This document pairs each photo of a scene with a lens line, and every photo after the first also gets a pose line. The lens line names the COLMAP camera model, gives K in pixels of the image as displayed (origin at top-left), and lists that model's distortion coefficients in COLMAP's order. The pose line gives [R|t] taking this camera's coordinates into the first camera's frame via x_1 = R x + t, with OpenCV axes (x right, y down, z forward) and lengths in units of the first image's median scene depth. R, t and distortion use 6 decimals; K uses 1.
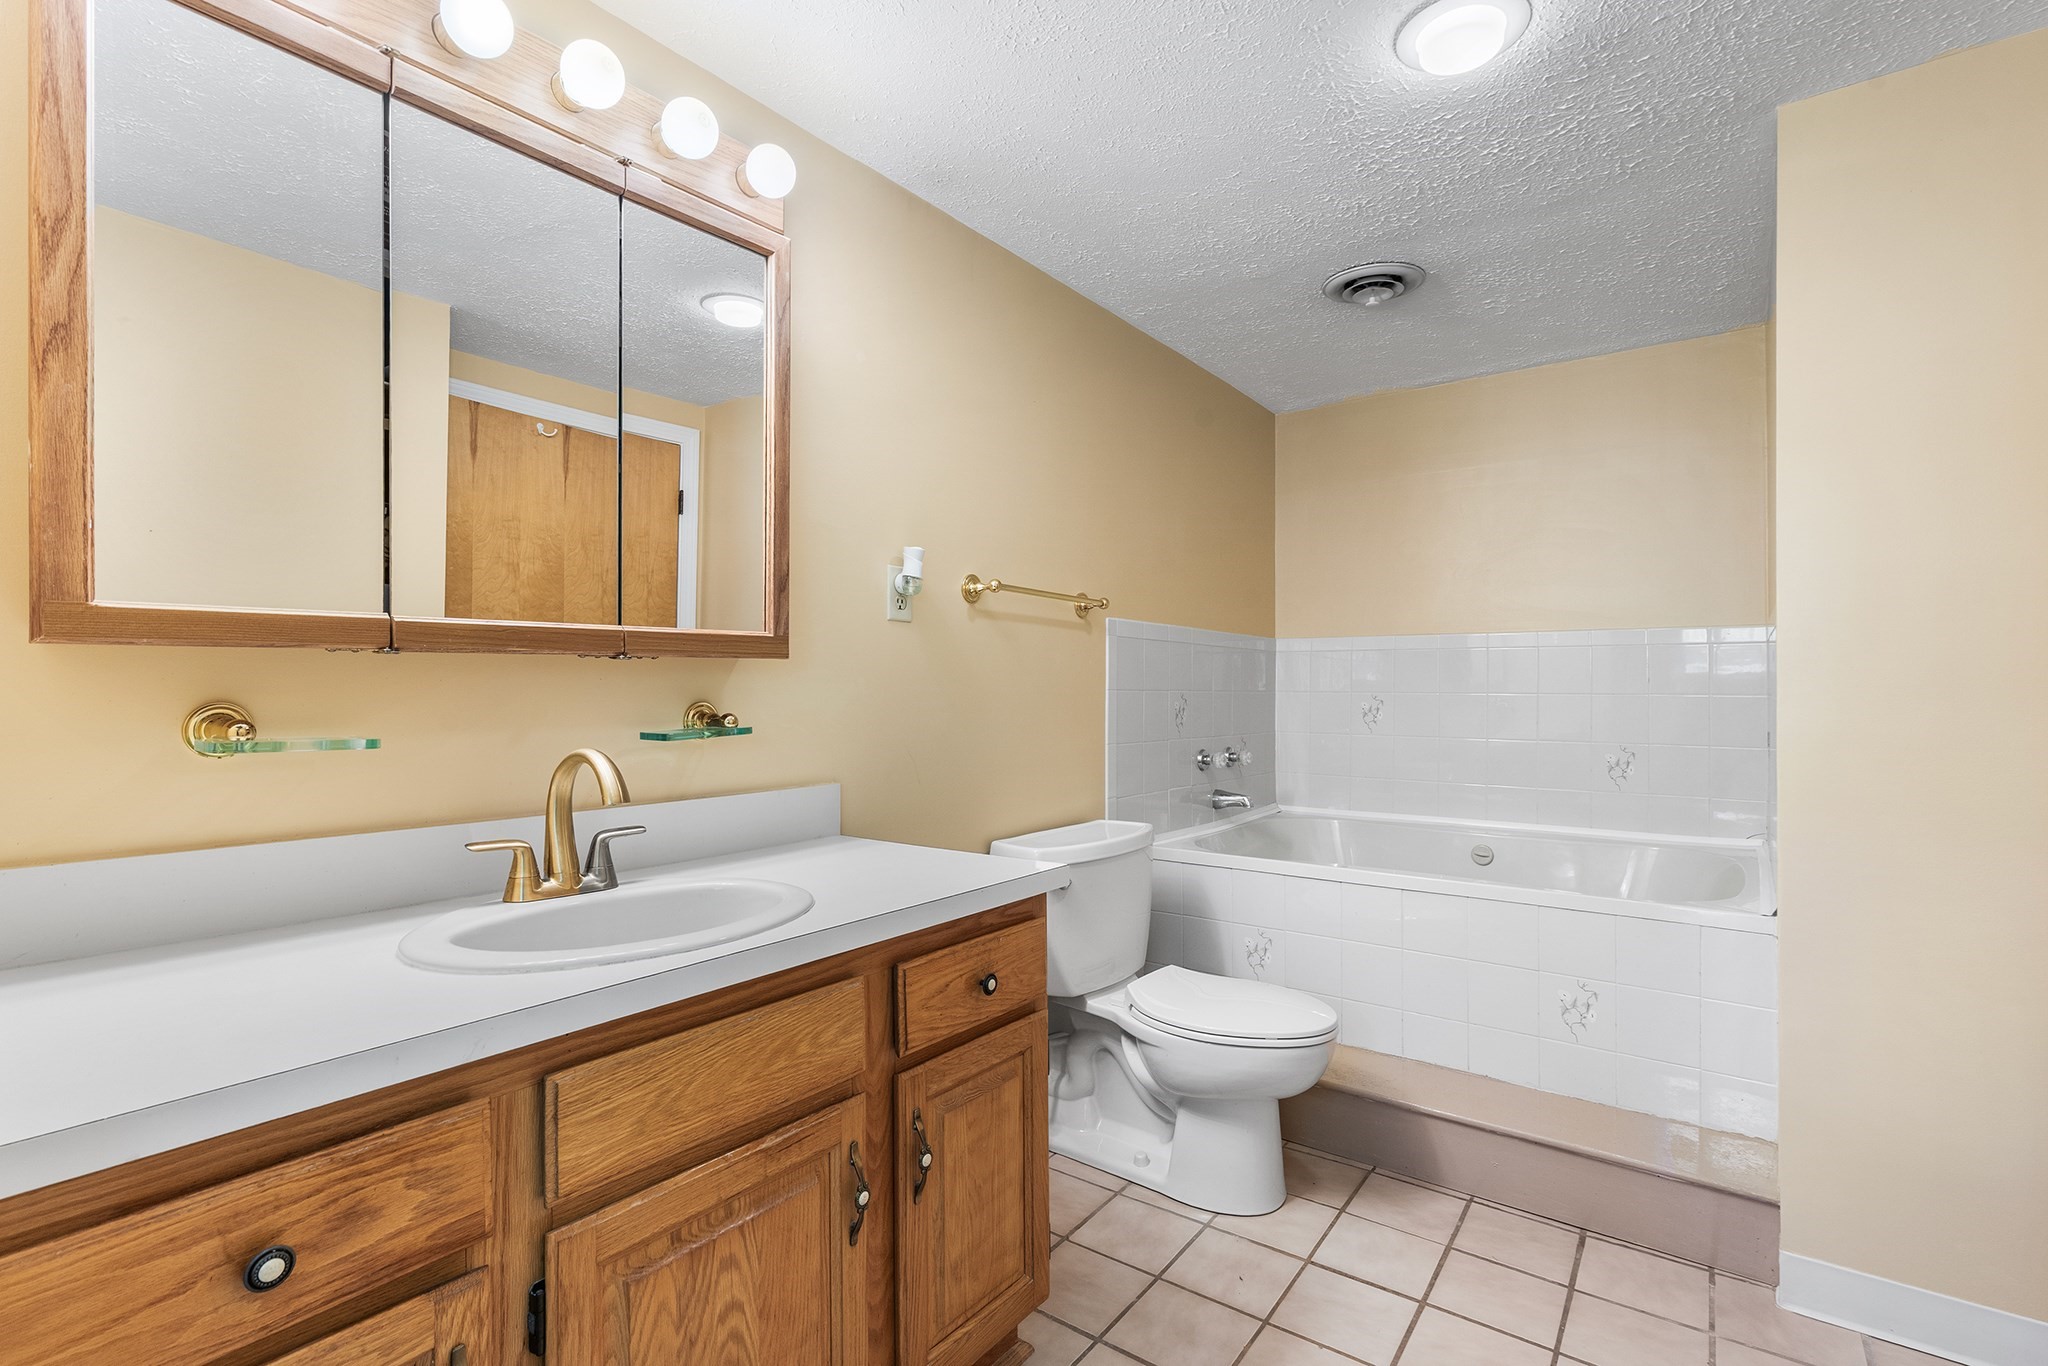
lens RADIAL K [[947.6, 0, 1024.0], [0, 947.6, 683.0], [0, 0, 1]] dist [-0.002821, 0.000234]
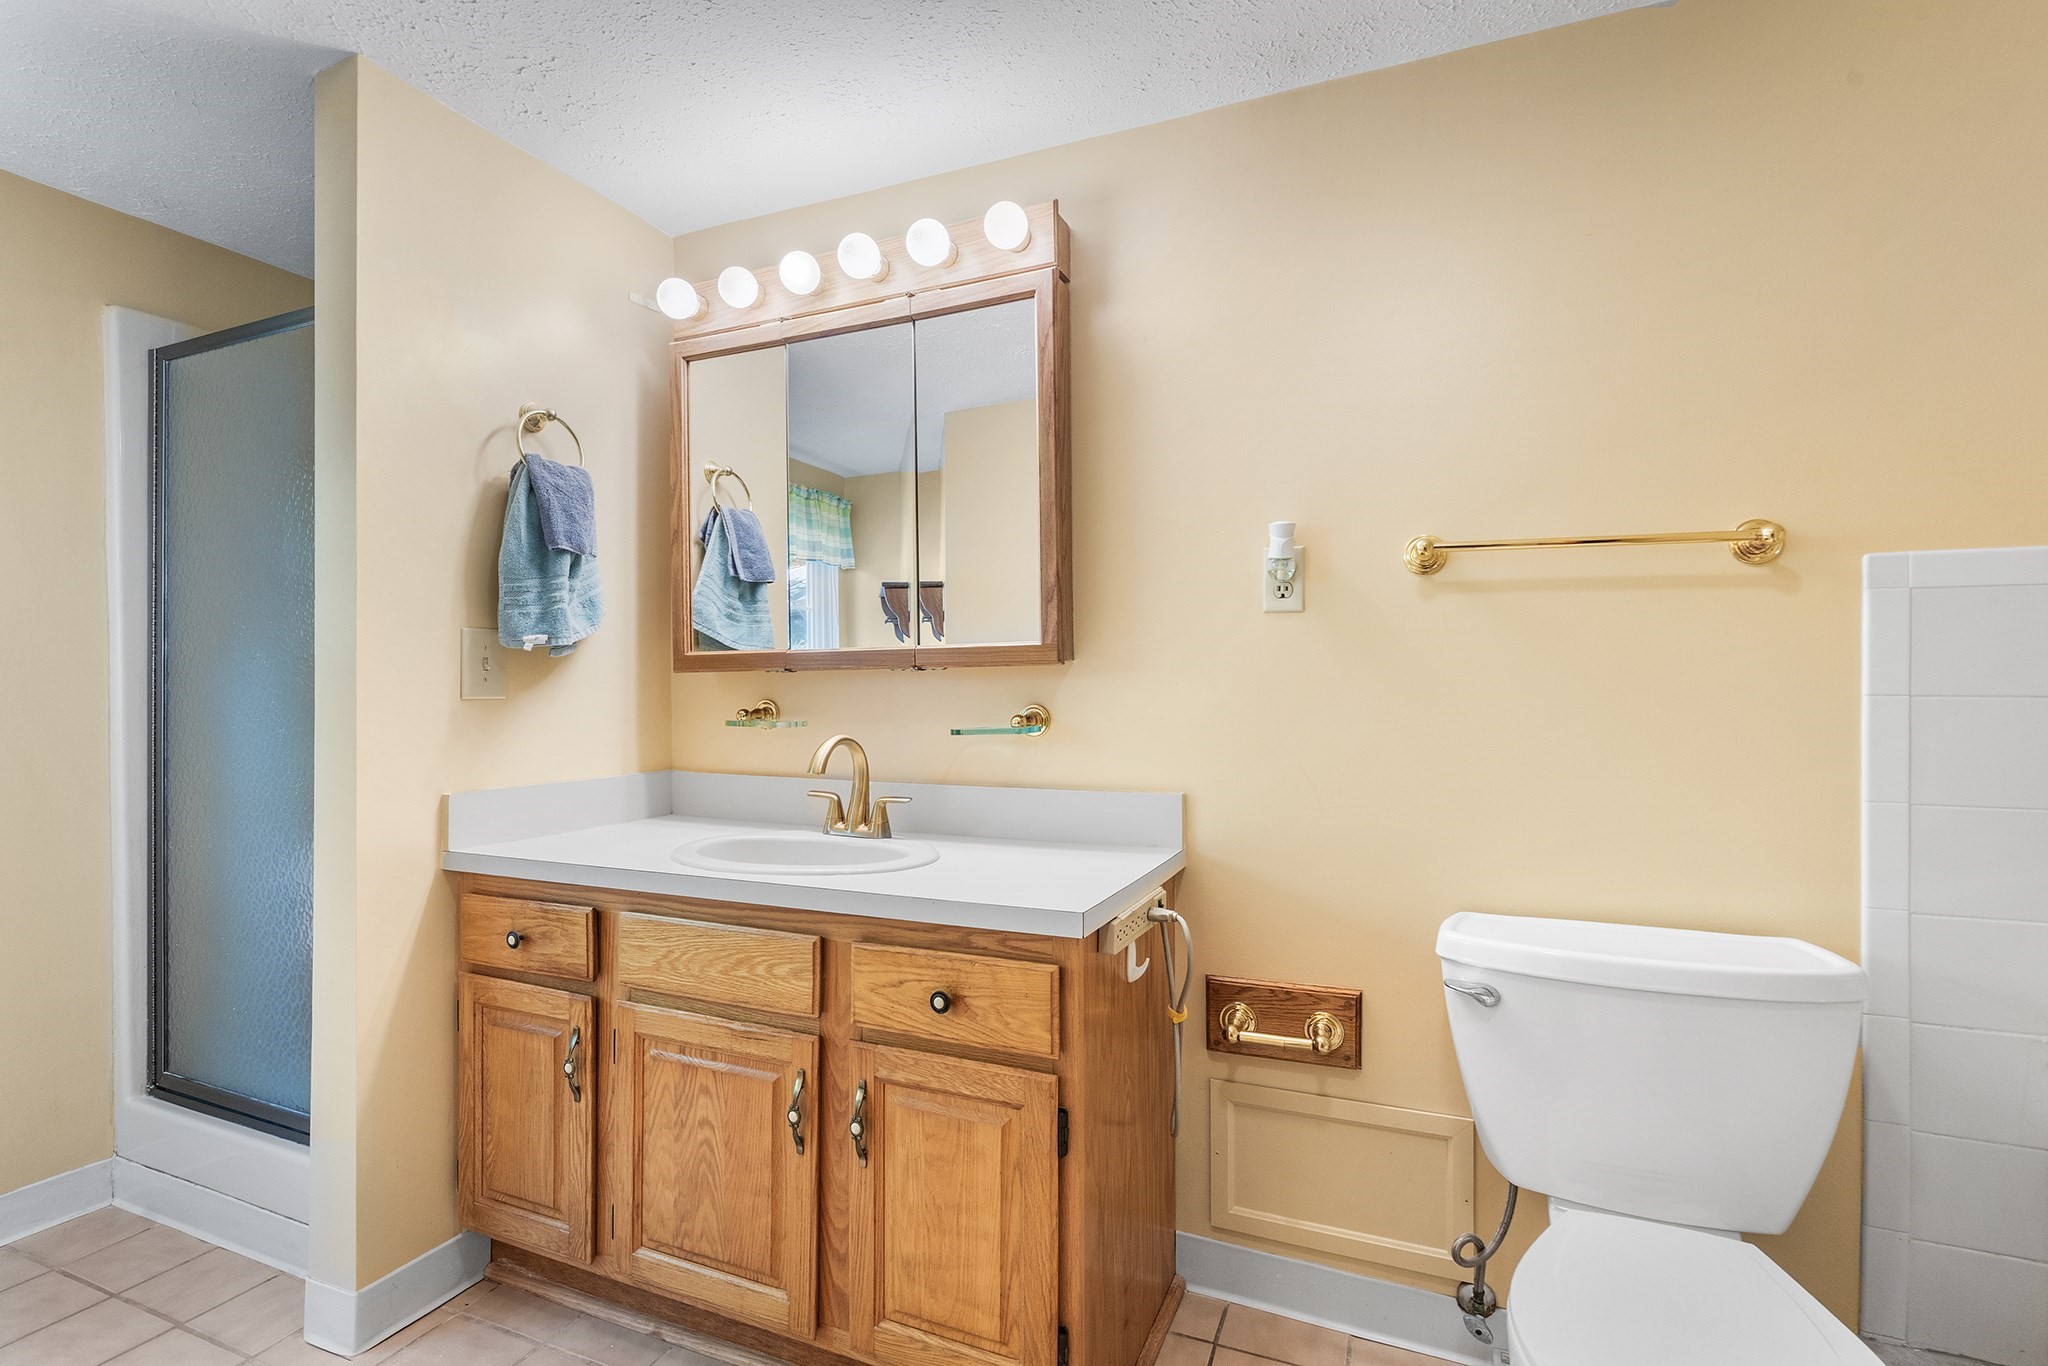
lens RADIAL K [[947.6, 0, 1024.0], [0, 947.6, 683.0], [0, 0, 1]] dist [-0.002821, 0.000234]
pose [[0.240857, -0.005331, -0.970546, 0.976715], [0.006551, 0.999971, -0.003867, -0.002130], [0.970539, -0.005426, 0.240885, 0.904826]]
